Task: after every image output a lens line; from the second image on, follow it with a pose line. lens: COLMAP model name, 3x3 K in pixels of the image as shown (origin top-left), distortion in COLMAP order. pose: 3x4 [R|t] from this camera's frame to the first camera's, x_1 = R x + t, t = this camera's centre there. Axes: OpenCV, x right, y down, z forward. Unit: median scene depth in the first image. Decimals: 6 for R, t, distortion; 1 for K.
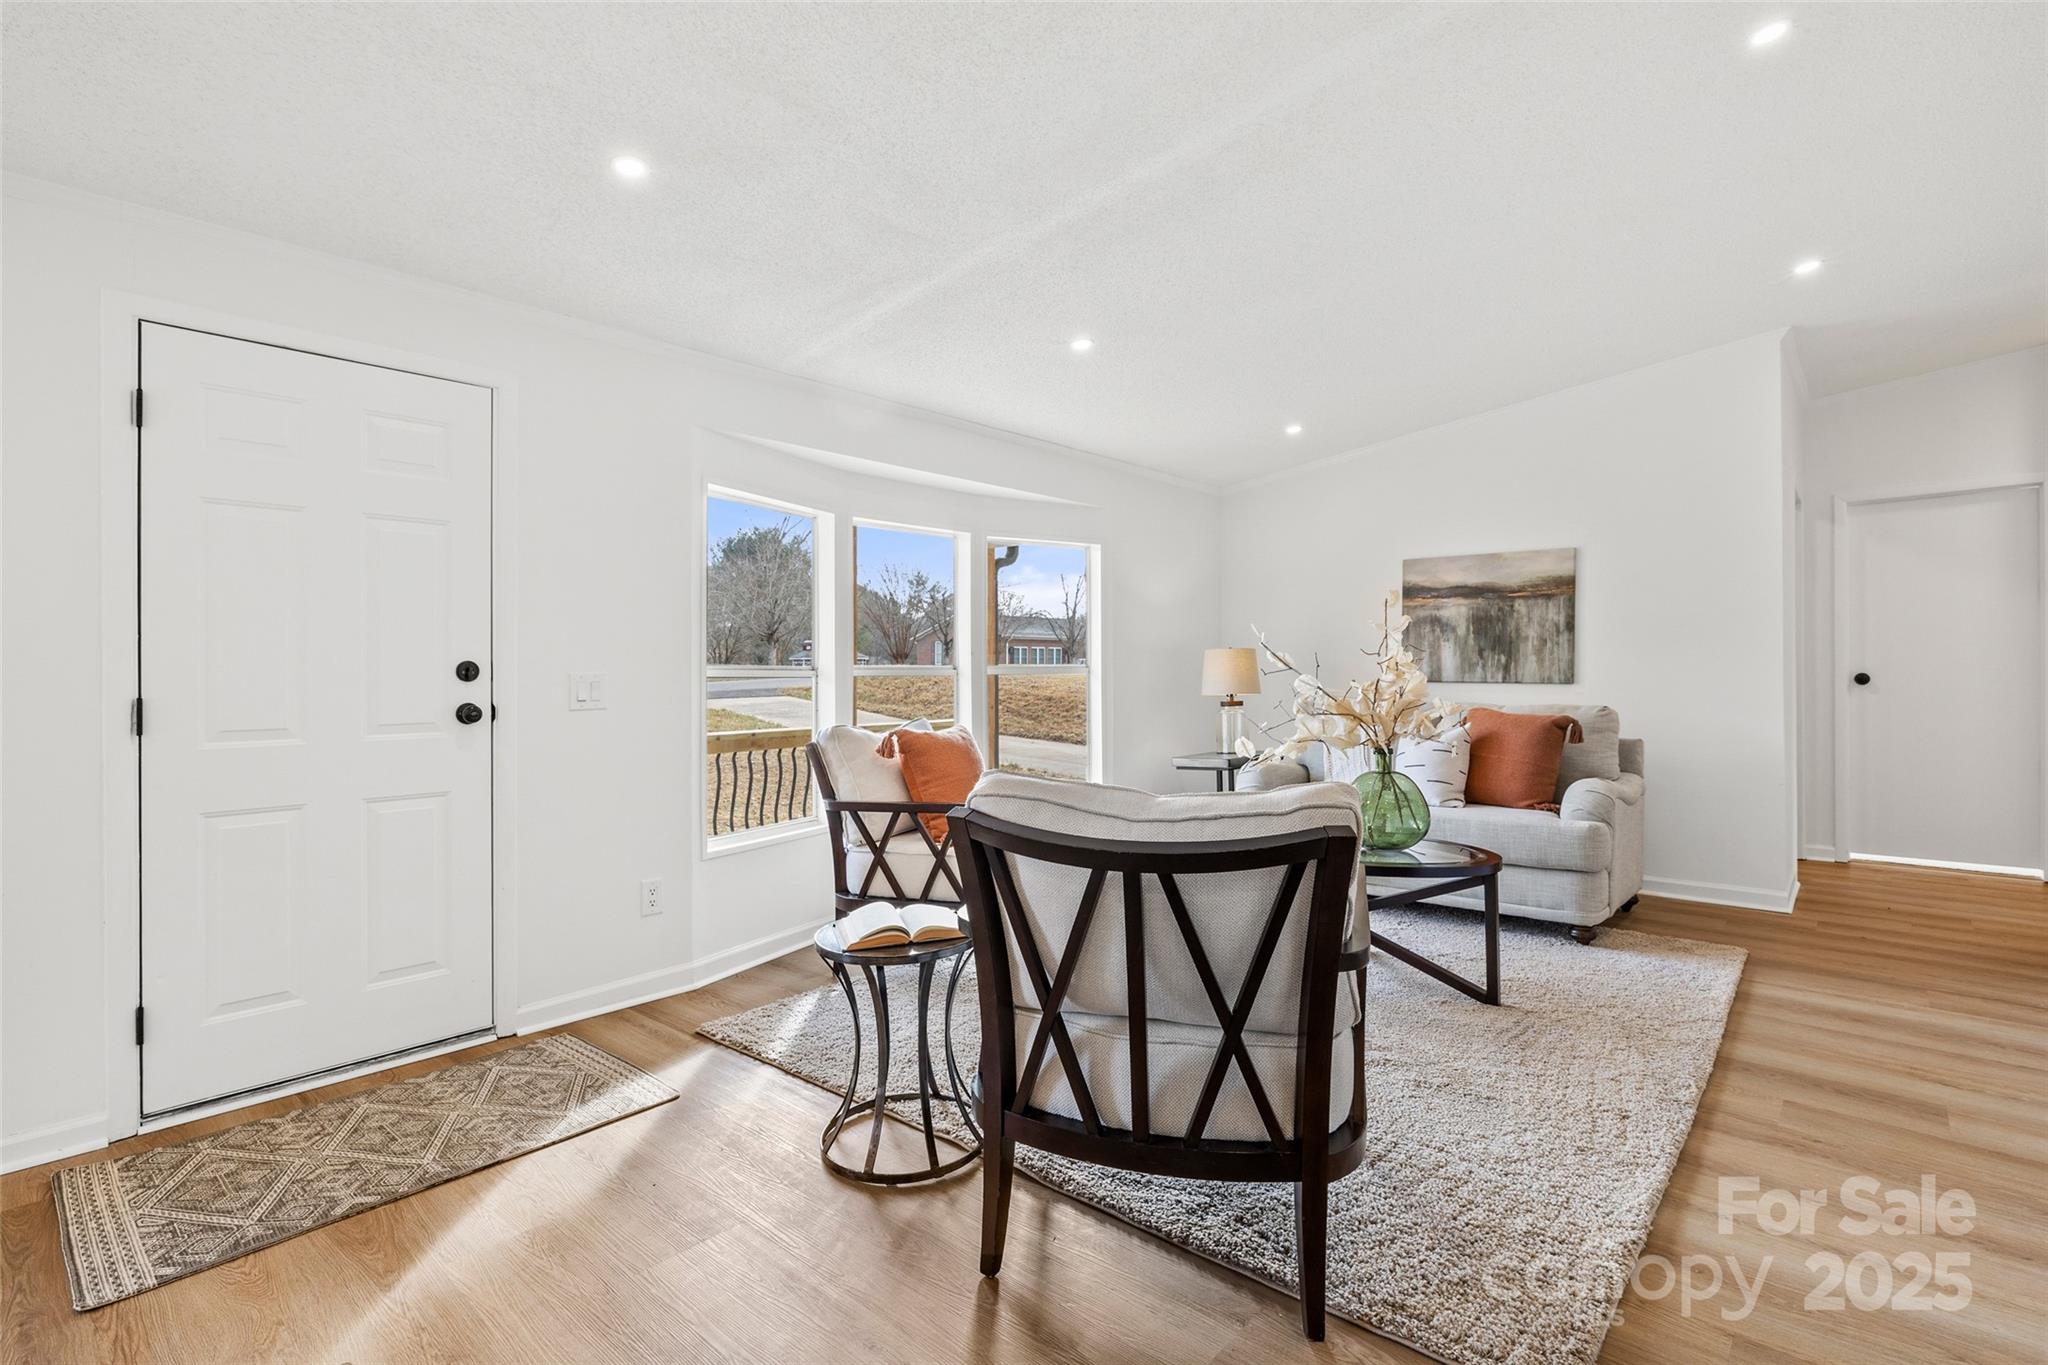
lens RADIAL K [[1003.8, 0, 1016.6], [0, 1003.8, 666.4], [0, 0, 1]] dist [-0.003342, 0.000426]
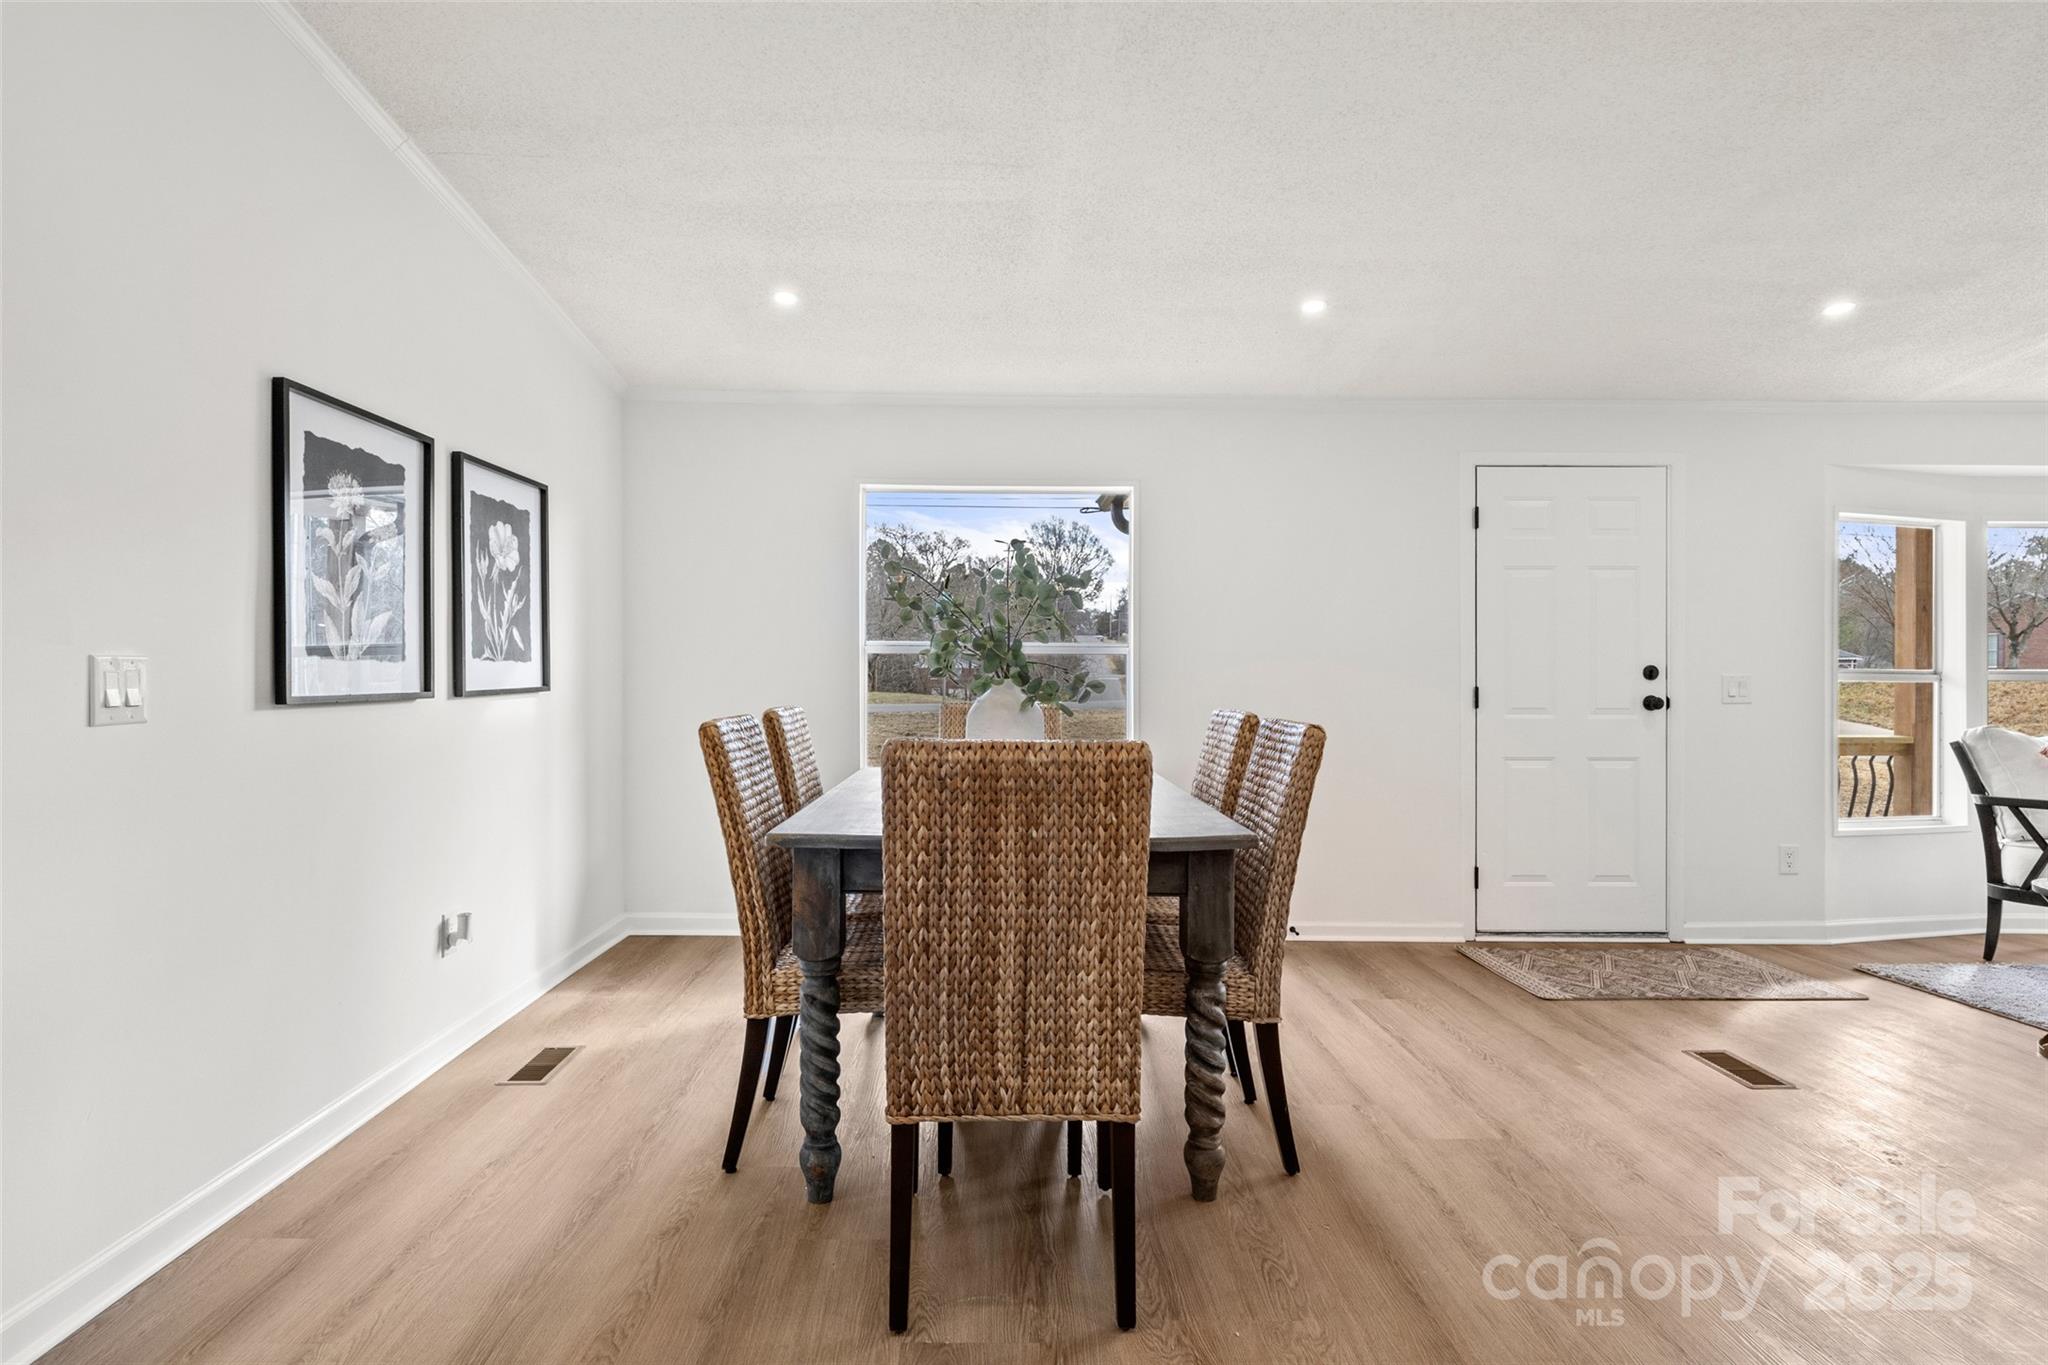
lens RADIAL K [[1059.0, 0, 1010.6], [0, 1059.0, 666.3], [0, 0, 1]] dist [0.002528, -0.000023]
pose [[0.678728, 0.003616, -0.734381, -0.068383], [-0.005246, 0.999986, 0.000075, 0.000445], [0.734371, 0.003801, 0.678737, -0.647980]]
